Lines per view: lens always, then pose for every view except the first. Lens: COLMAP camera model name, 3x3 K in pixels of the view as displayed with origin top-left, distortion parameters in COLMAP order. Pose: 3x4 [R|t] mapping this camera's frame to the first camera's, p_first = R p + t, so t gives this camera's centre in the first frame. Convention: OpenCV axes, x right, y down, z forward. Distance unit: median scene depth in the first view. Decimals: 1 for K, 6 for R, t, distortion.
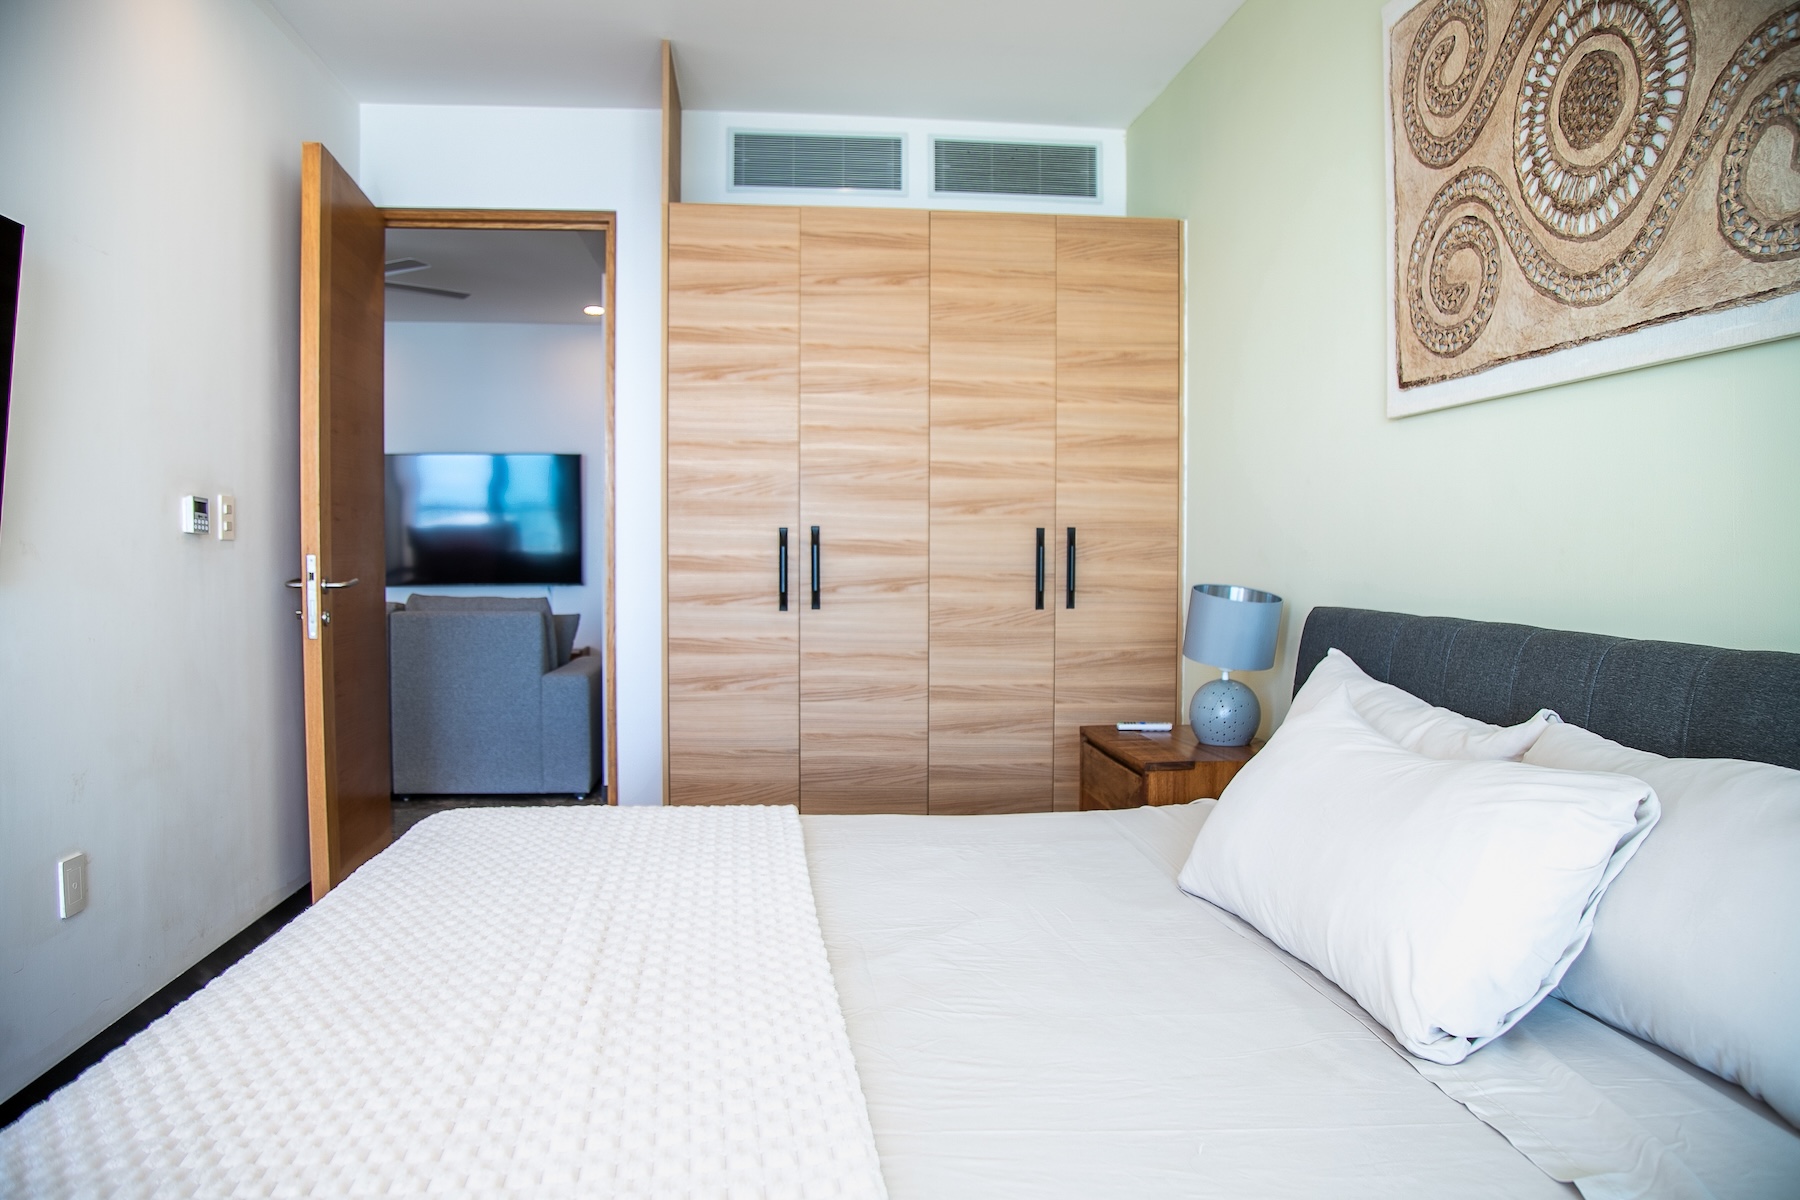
lens RADIAL K [[1248.8, 0, 892.8], [0, 1248.8, 608.6], [0, 0, 1]] dist [-0.108434, 0.057602]
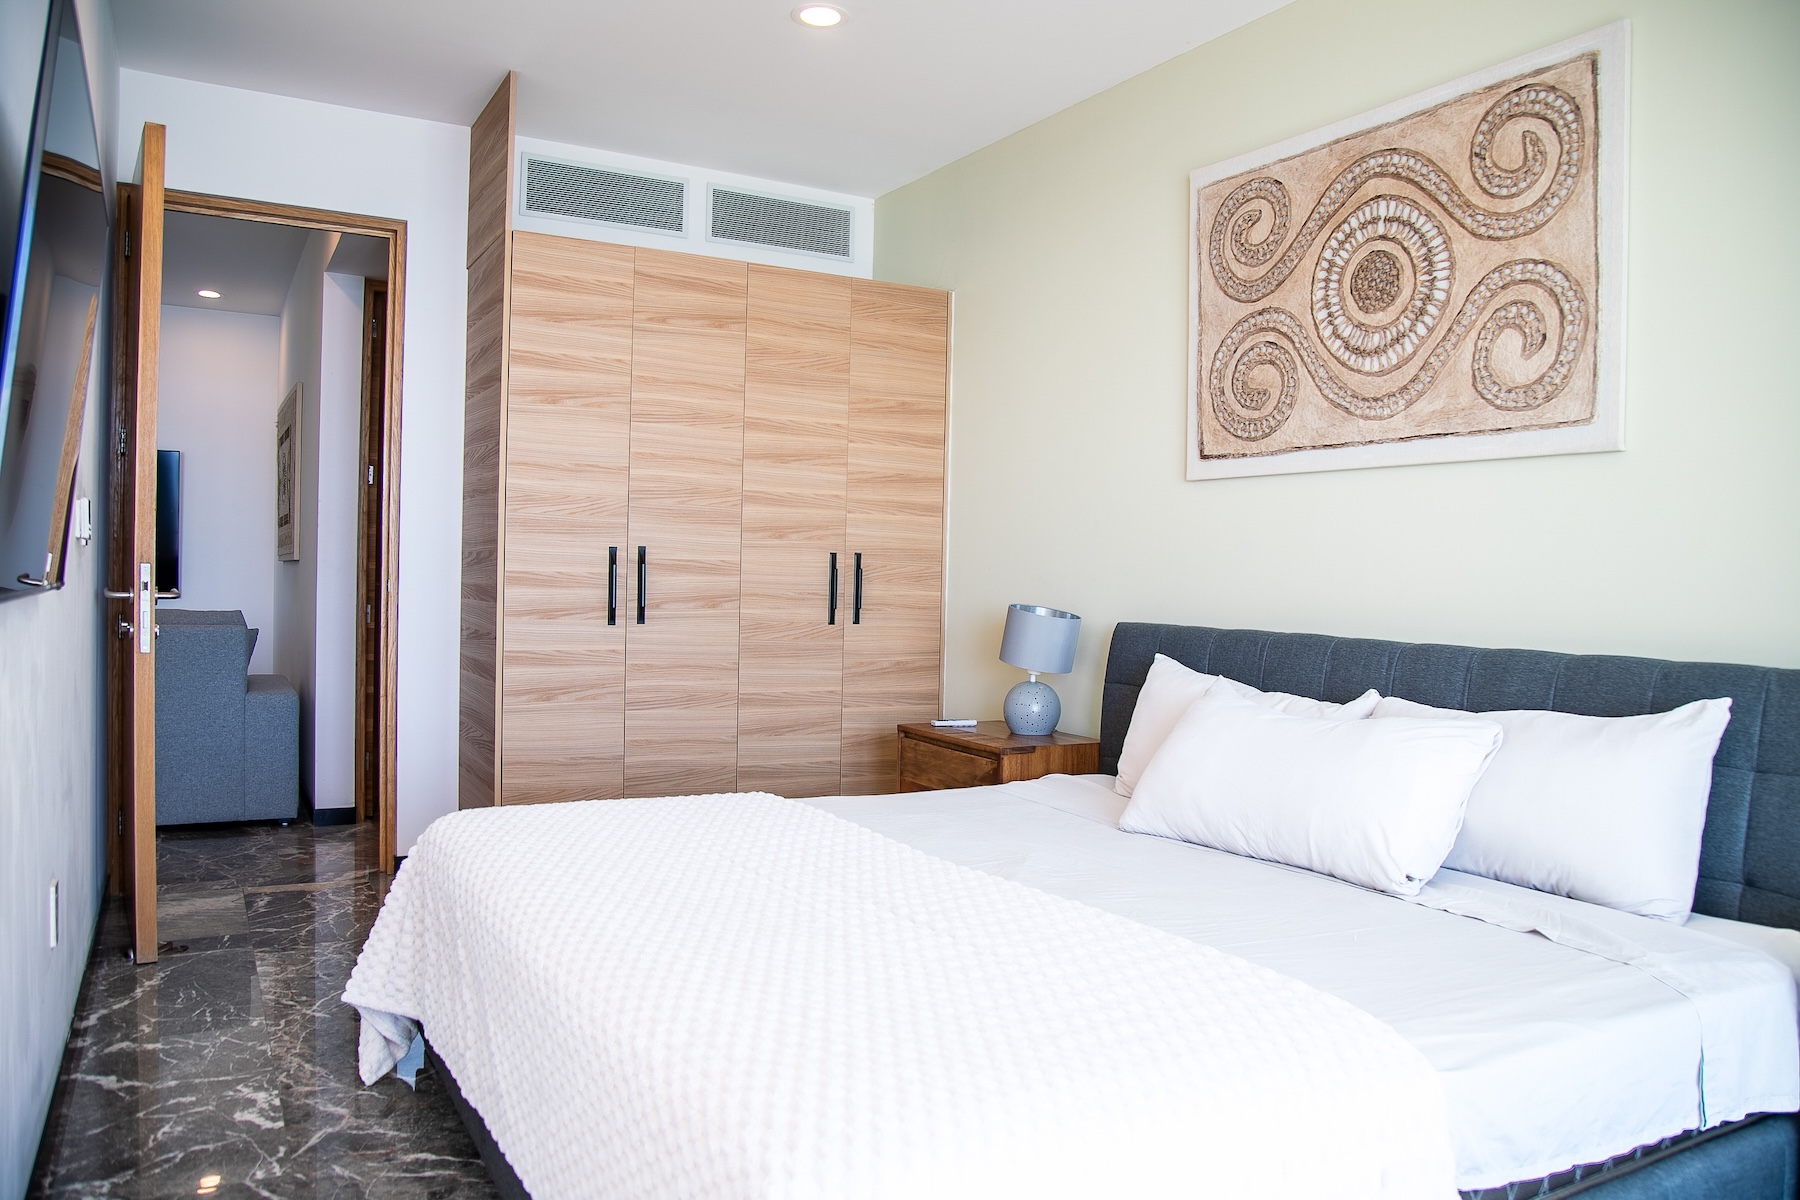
lens RADIAL K [[1248.8, 0, 979.3], [0, 1248.8, 612.2], [0, 0, 1]] dist [-0.108434, 0.057602]
pose [[0.912240, 0.007006, 0.409596, -0.237305], [-0.002206, 0.999923, -0.012191, 0.002946], [-0.409650, 0.010217, 0.912185, -0.090135]]
